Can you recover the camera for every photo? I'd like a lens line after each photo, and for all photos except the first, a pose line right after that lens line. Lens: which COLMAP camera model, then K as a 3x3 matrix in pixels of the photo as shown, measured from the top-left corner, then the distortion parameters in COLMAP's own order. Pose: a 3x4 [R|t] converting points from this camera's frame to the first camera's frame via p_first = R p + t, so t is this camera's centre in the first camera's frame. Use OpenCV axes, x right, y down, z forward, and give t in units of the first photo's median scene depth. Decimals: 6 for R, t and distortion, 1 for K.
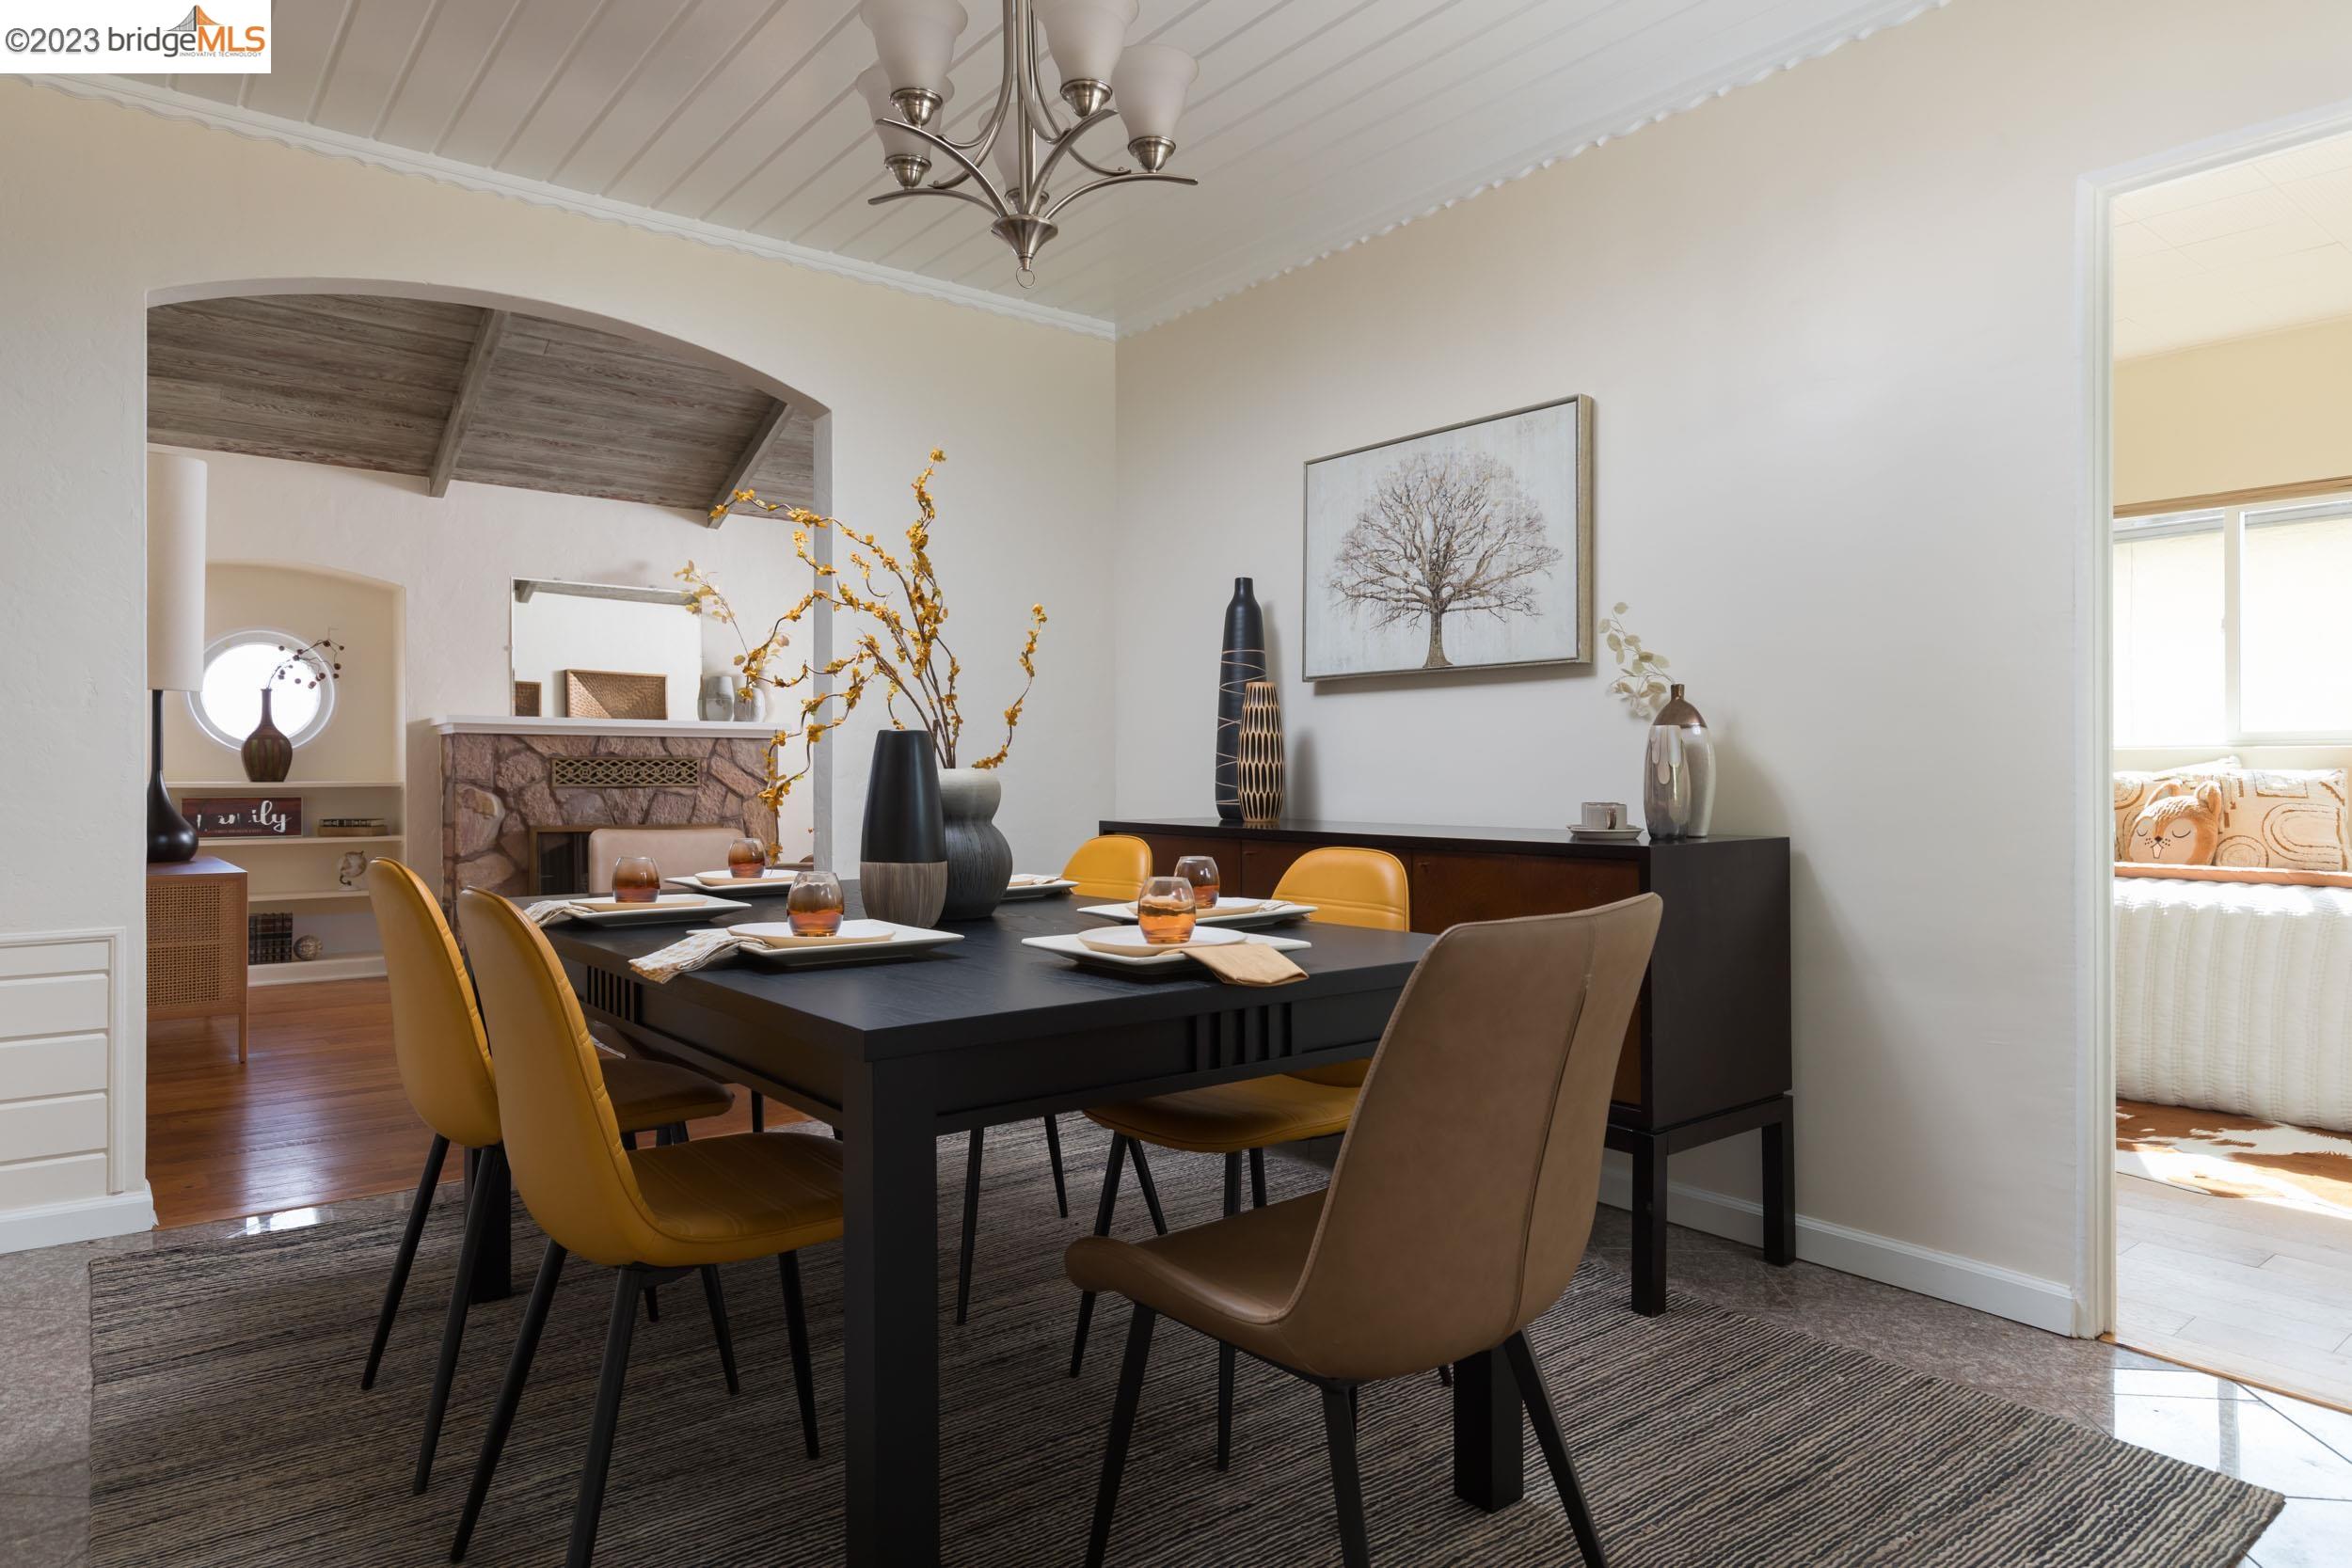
lens RADIAL K [[1390.8, 0, 1186.9], [0, 1390.8, 781.1], [0, 0, 1]] dist [0.003695, 0.000400]
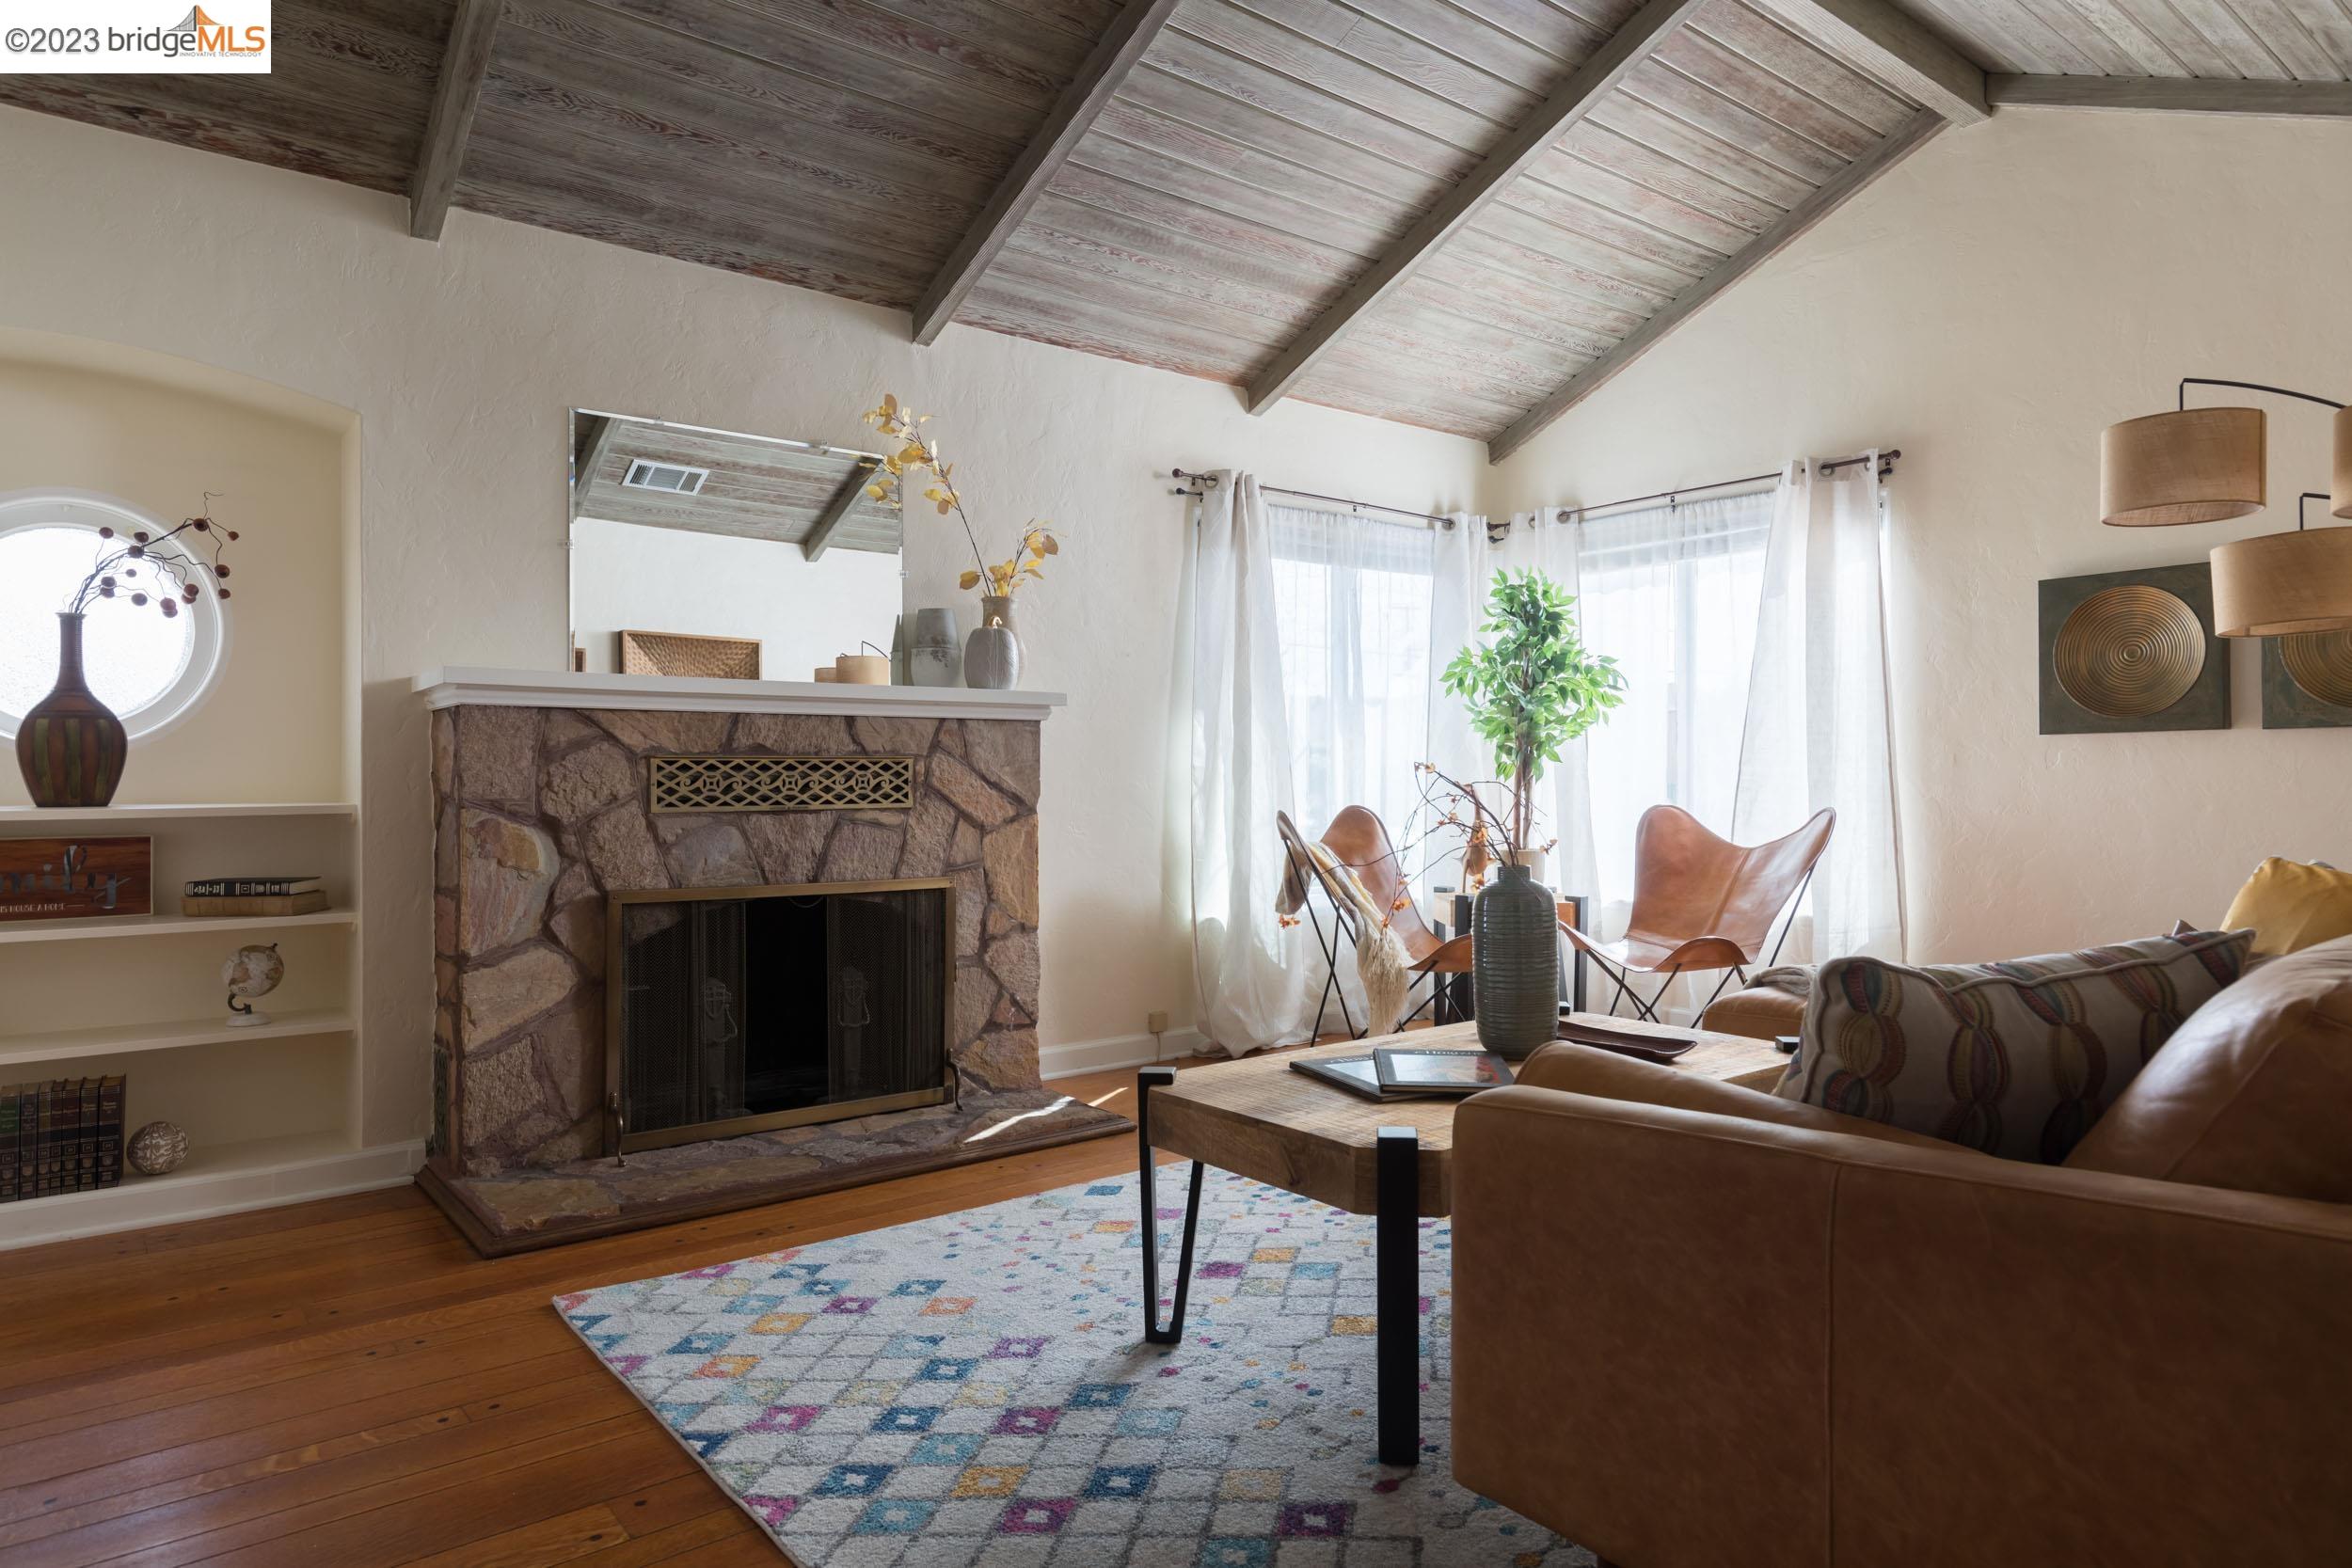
lens RADIAL K [[1399.9, 0, 1181.0], [0, 1399.9, 769.1], [0, 0, 1]] dist [0.005227, -0.001132]
pose [[0.999960, -0.001272, -0.008899, -0.261936], [0.001196, 0.999963, -0.008557, -0.007399], [0.008910, 0.008546, 0.999924, 0.498626]]
